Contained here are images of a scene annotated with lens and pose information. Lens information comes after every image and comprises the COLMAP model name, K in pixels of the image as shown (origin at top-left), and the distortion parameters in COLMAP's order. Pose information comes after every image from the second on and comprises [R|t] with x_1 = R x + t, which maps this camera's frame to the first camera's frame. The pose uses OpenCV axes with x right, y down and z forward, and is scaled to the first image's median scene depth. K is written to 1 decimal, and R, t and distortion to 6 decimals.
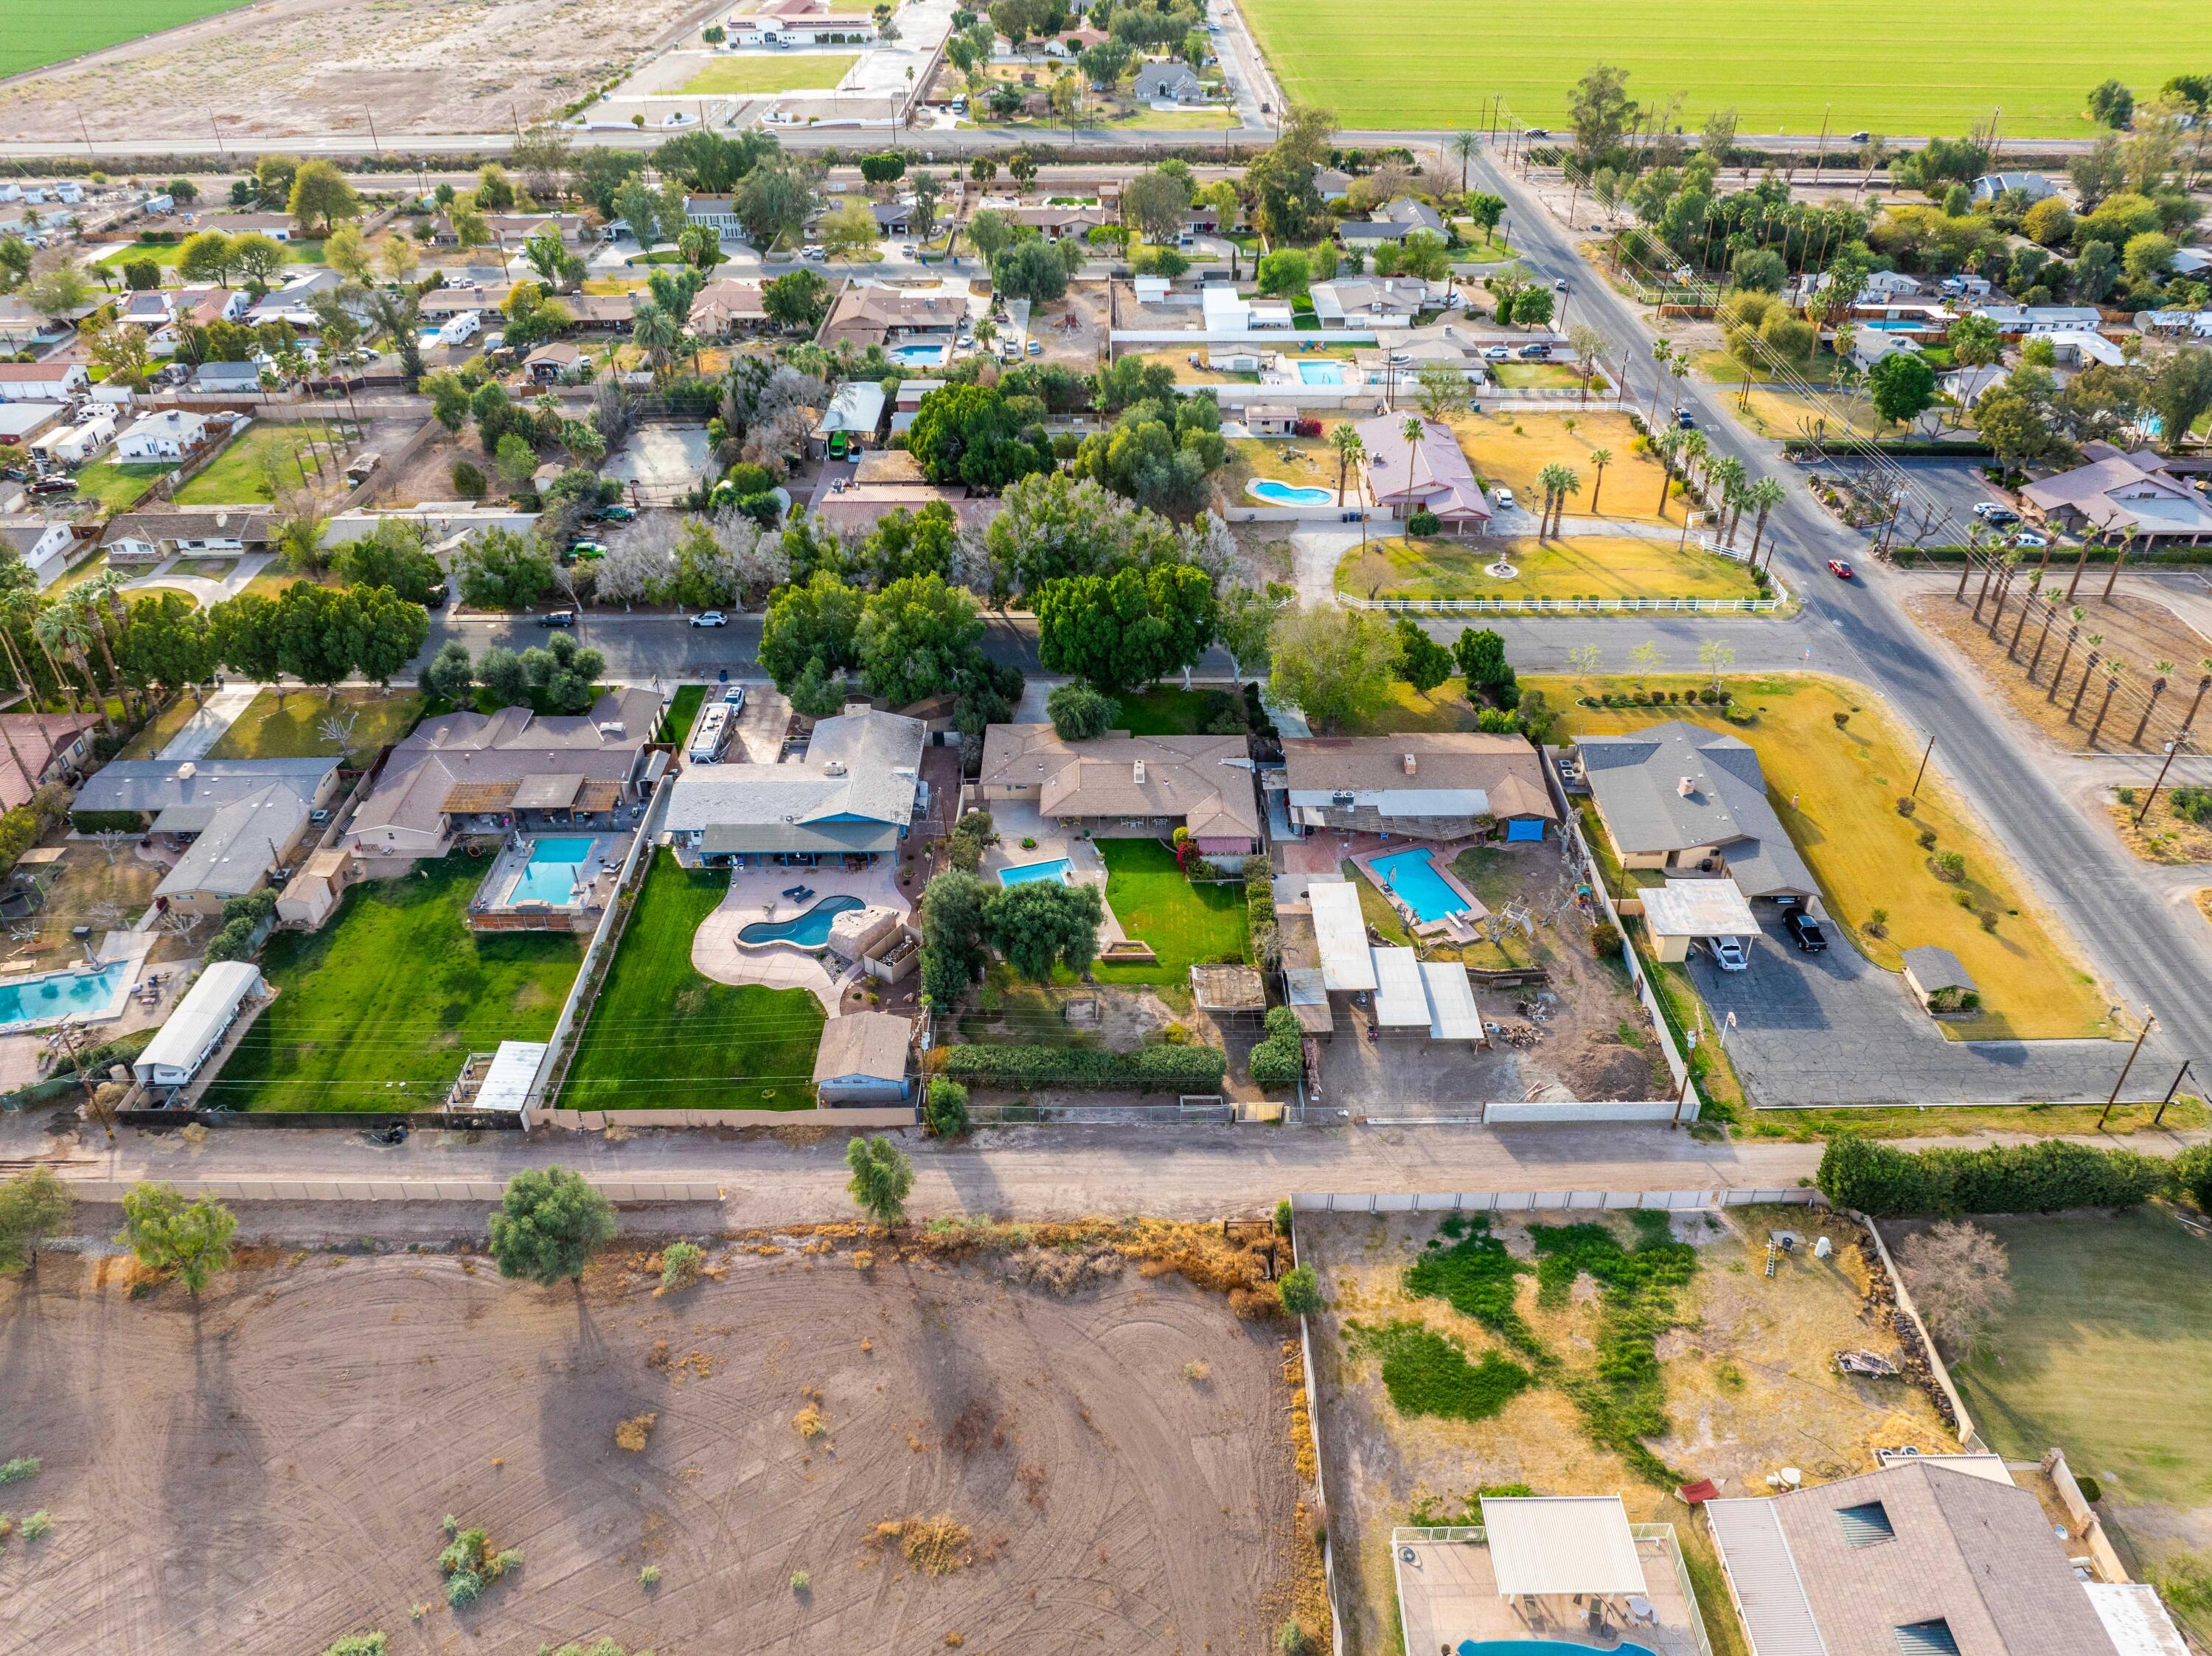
lens RADIAL K [[1557.2, 0, 1109.3], [0, 1557.2, 825.1], [0, 0, 1]] dist [-0.055210, 0.021249]
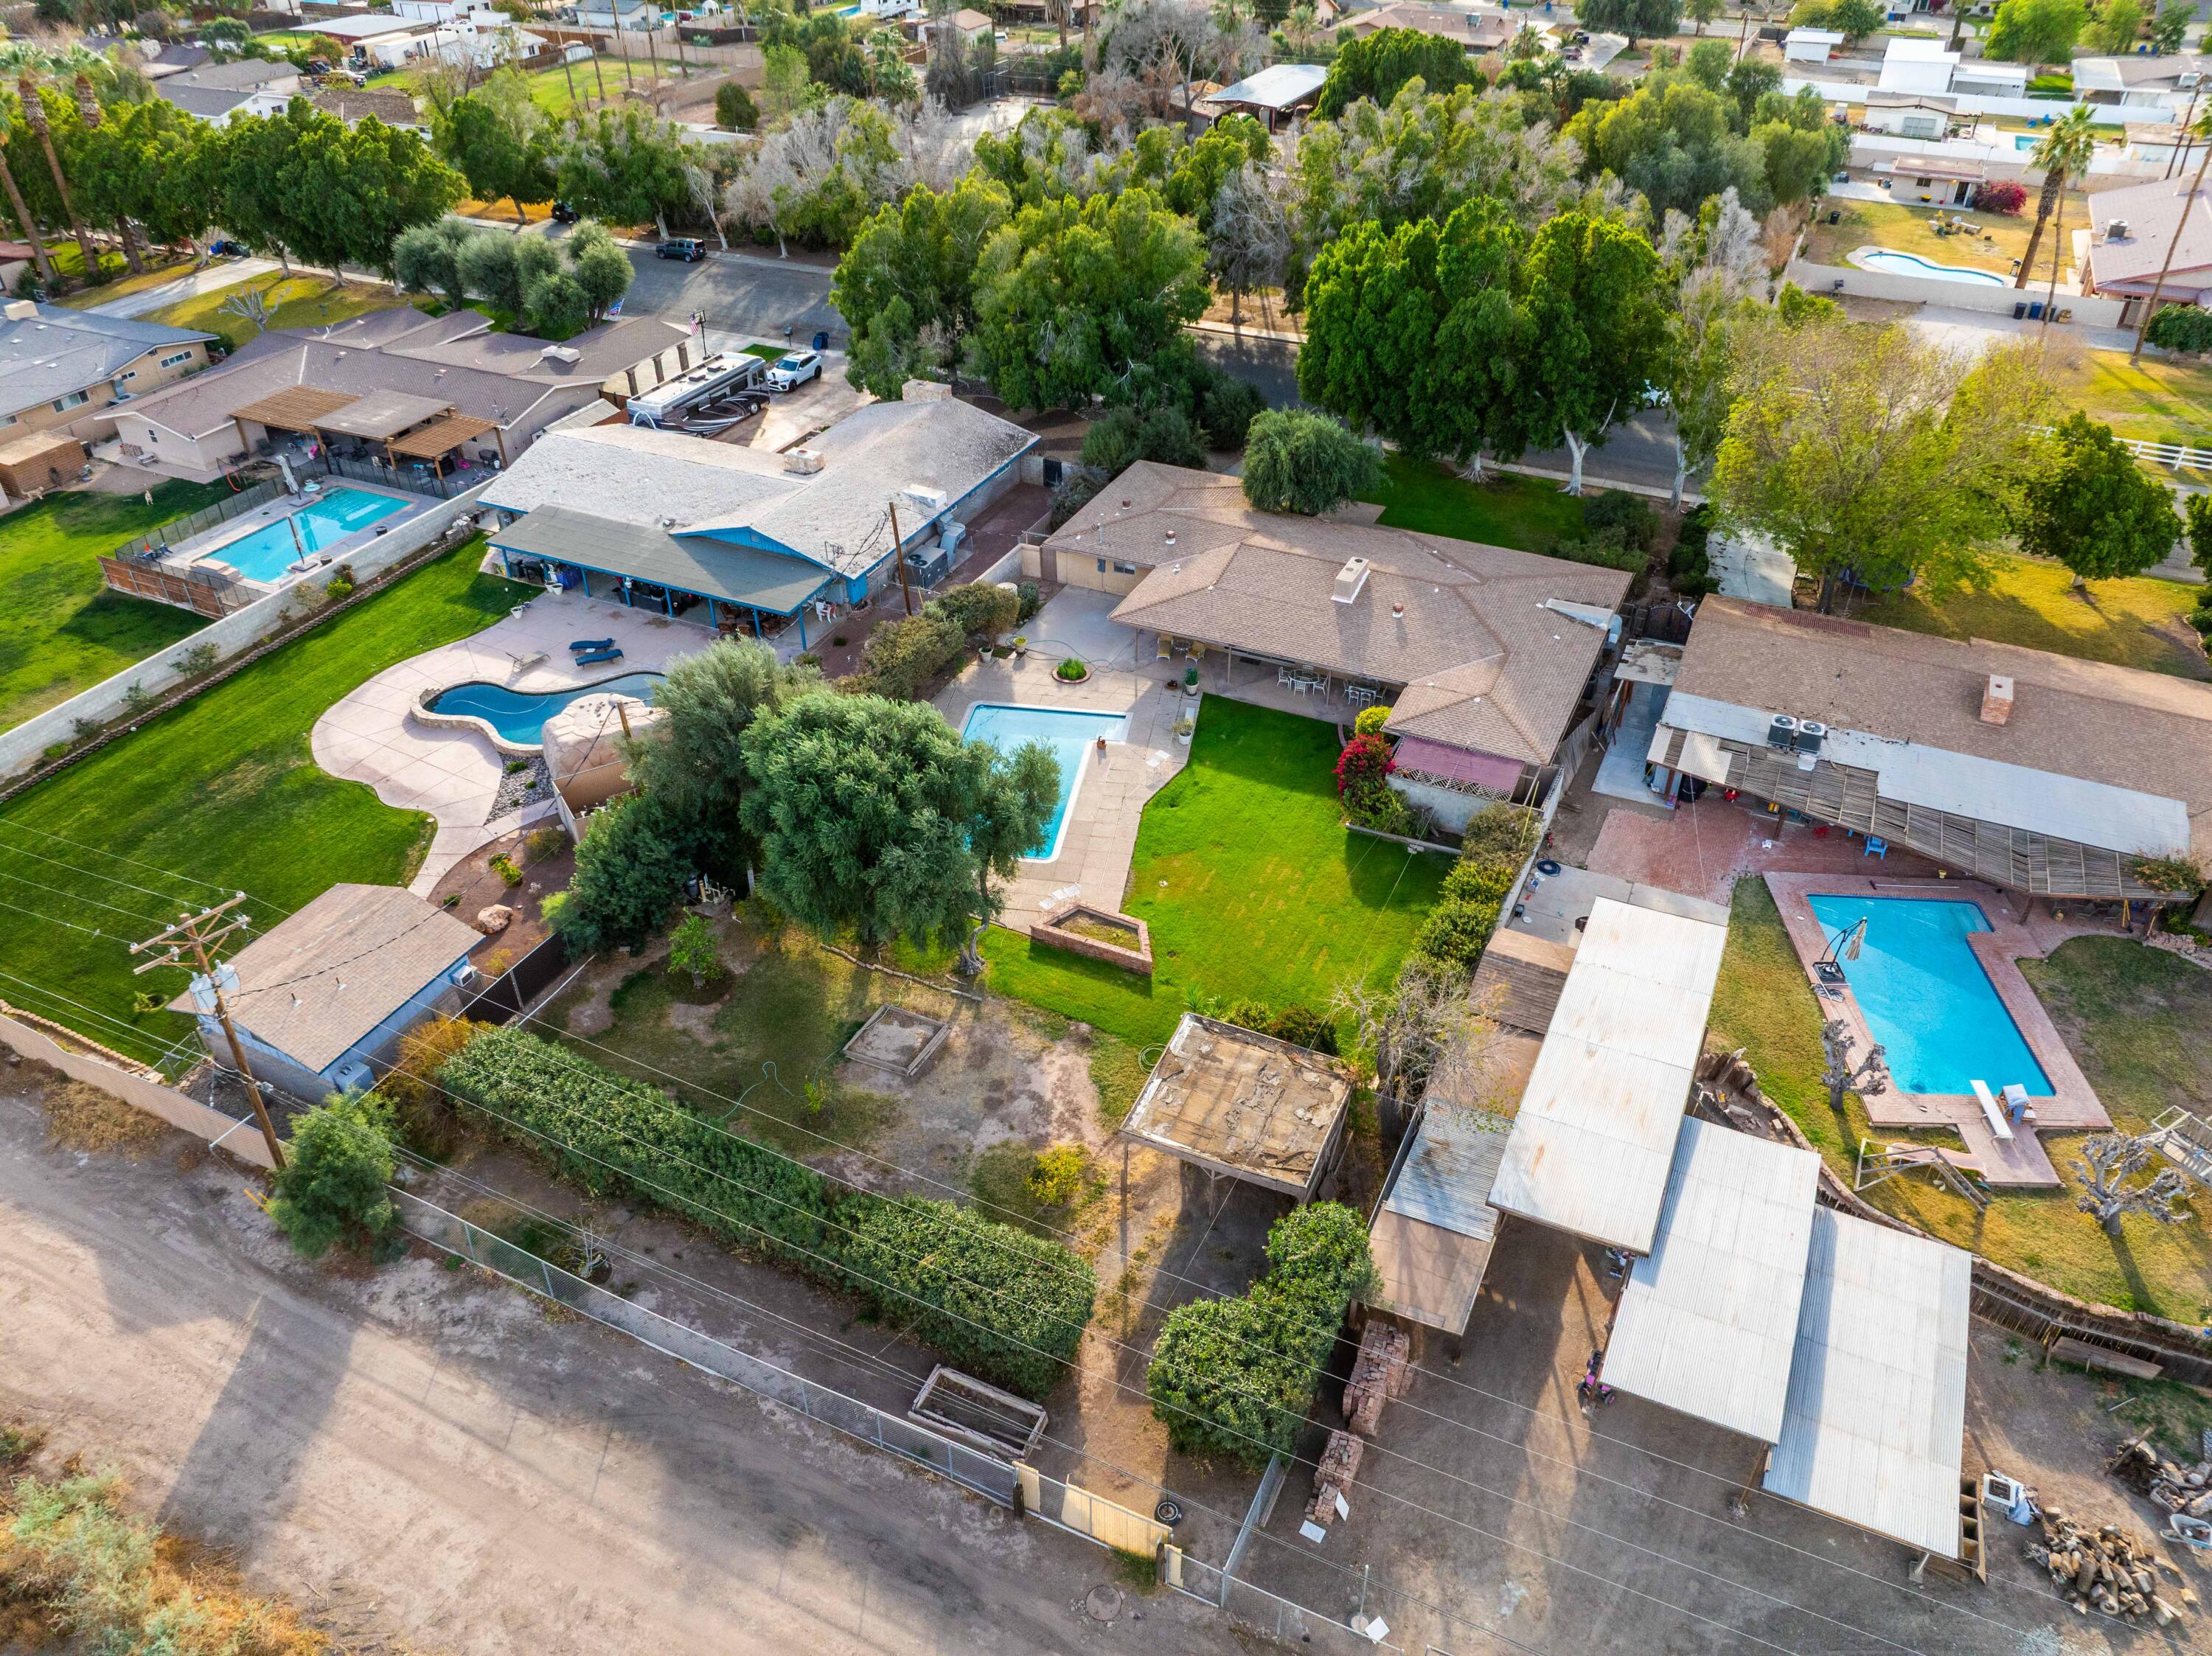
lens RADIAL K [[1557.2, 0, 1104.8], [0, 1557.2, 823.1], [0, 0, 1]] dist [-0.055210, 0.021249]
pose [[0.902024, 0.252212, -0.350345, 0.137278], [-0.243490, 0.967408, 0.069529, 0.021867], [0.356462, 0.022589, 0.934037, 0.568761]]
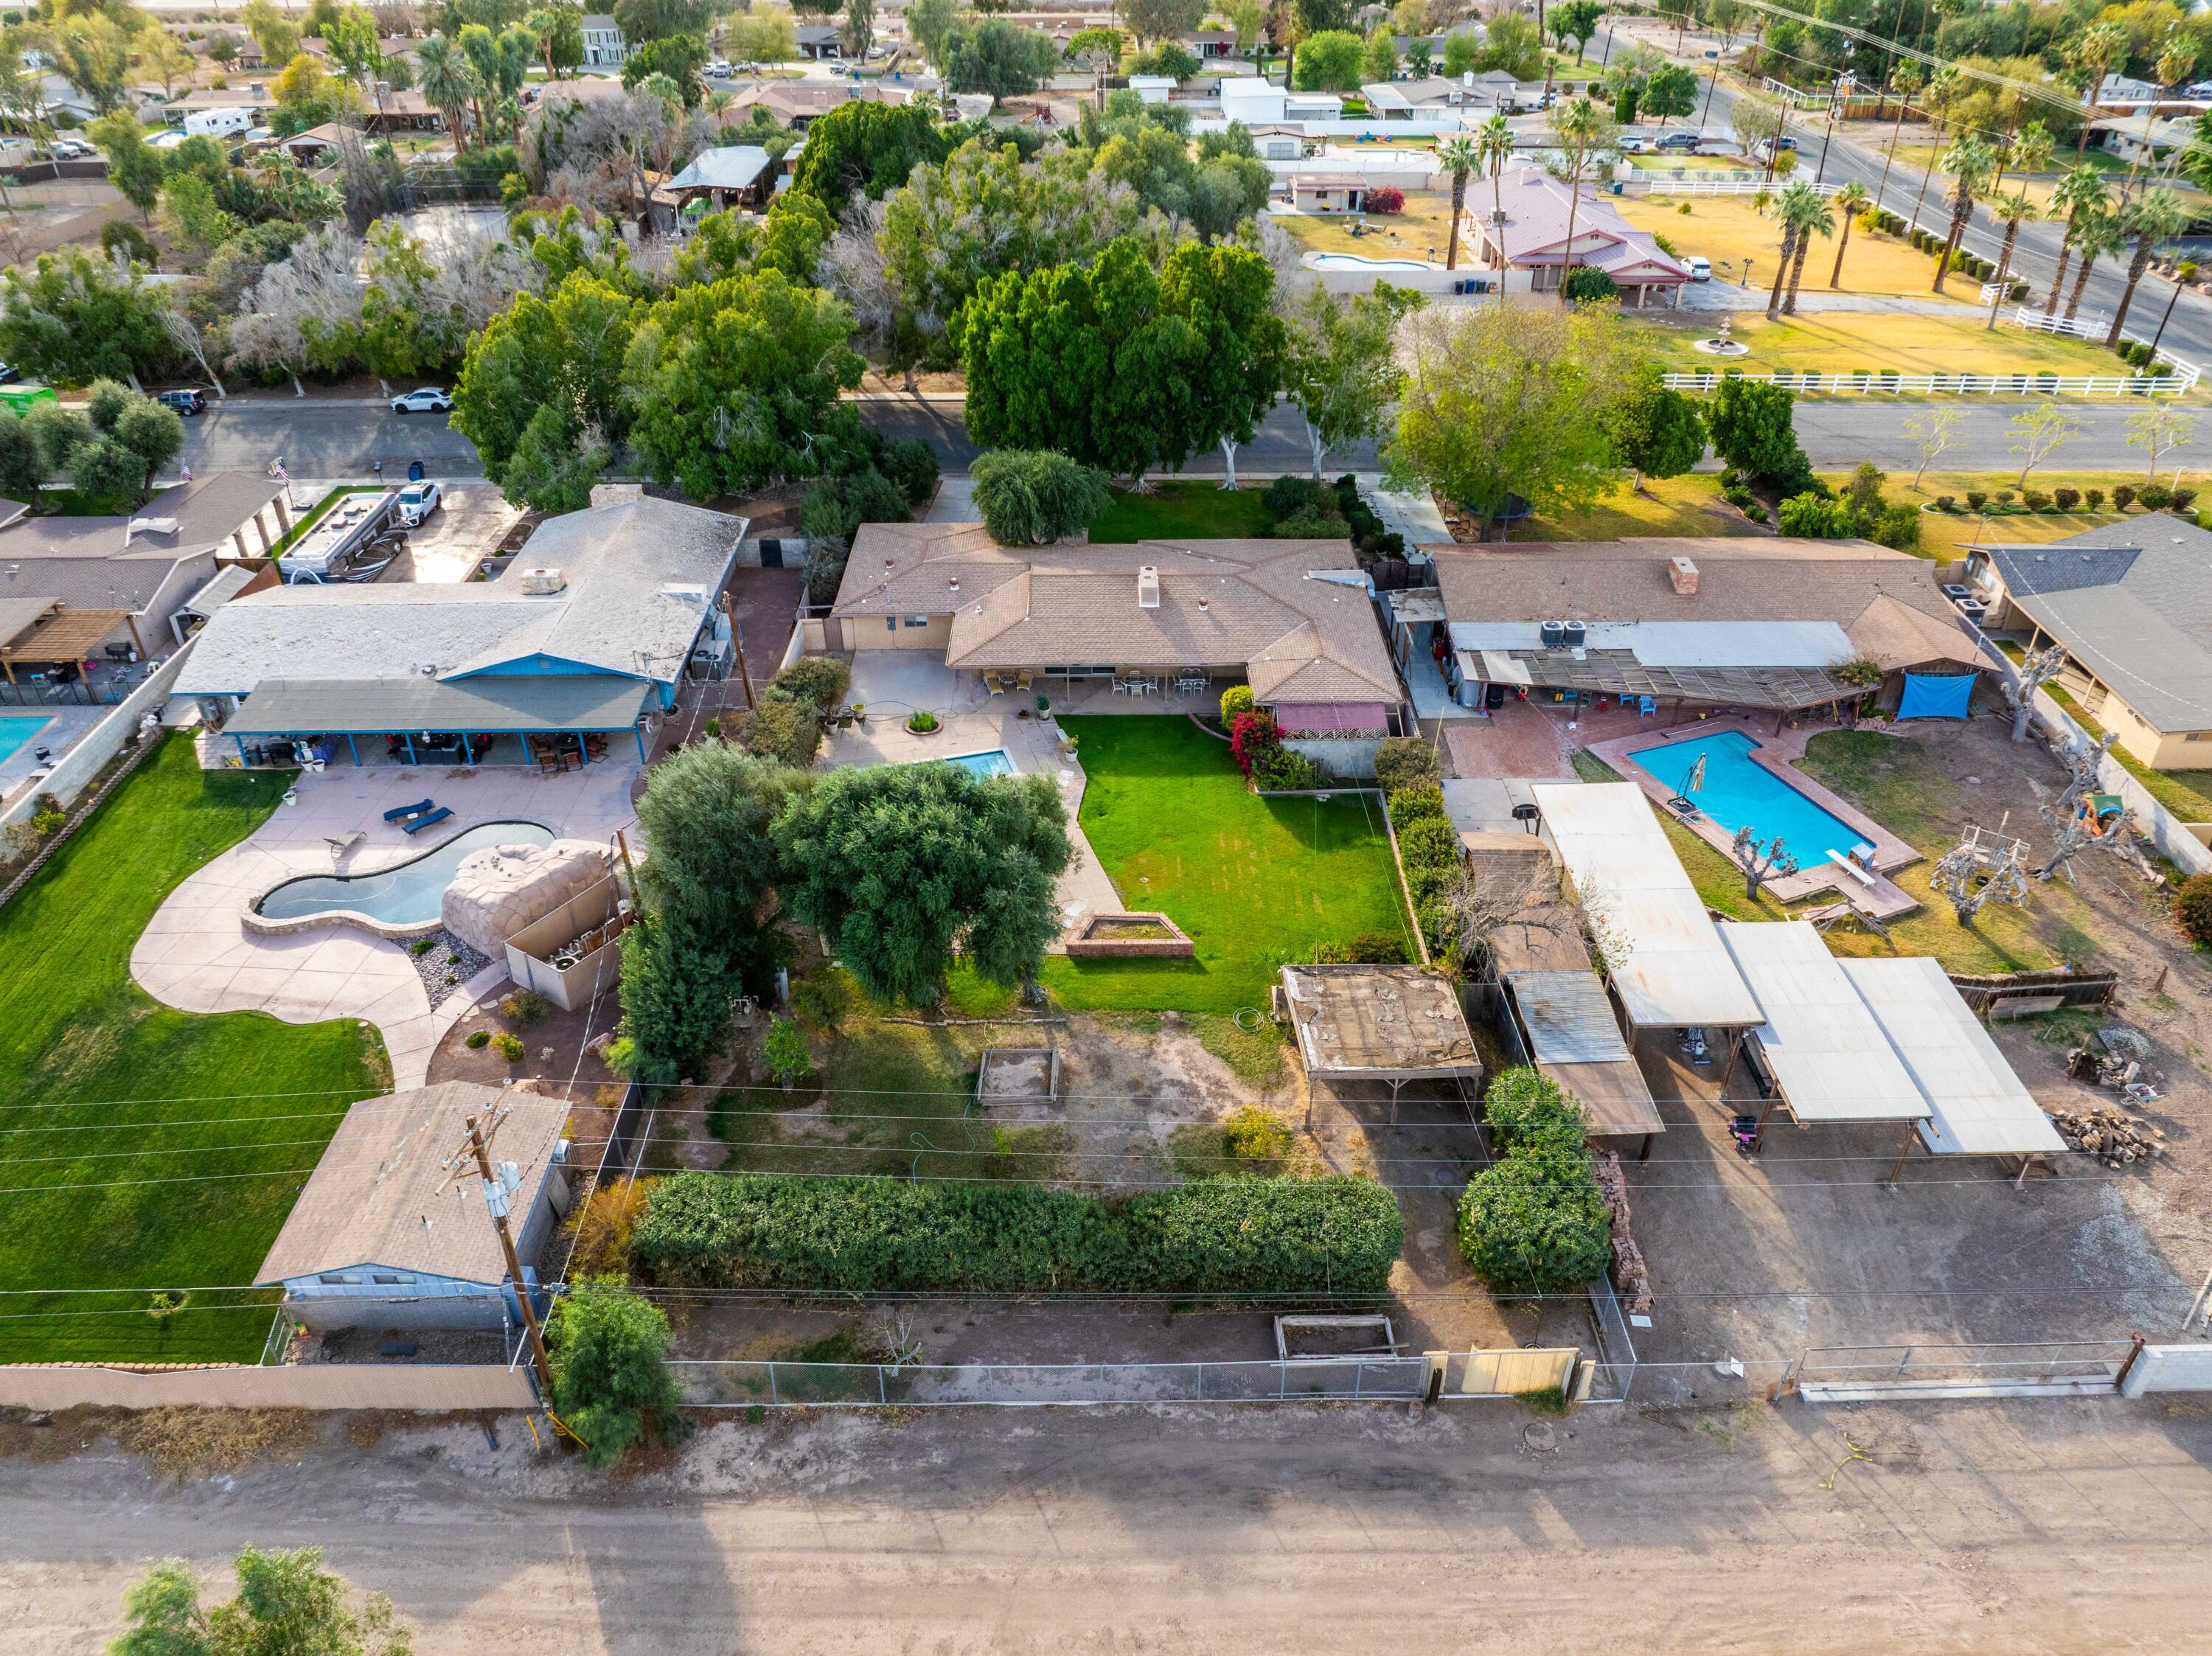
lens RADIAL K [[1557.2, 0, 1109.4], [0, 1557.2, 827.9], [0, 0, 1]] dist [-0.055210, 0.021249]
pose [[0.999979, -0.000211, 0.006430, 0.003499], [0.000313, 0.999874, -0.015847, 0.053212], [-0.006426, 0.015849, 0.999854, 0.520679]]
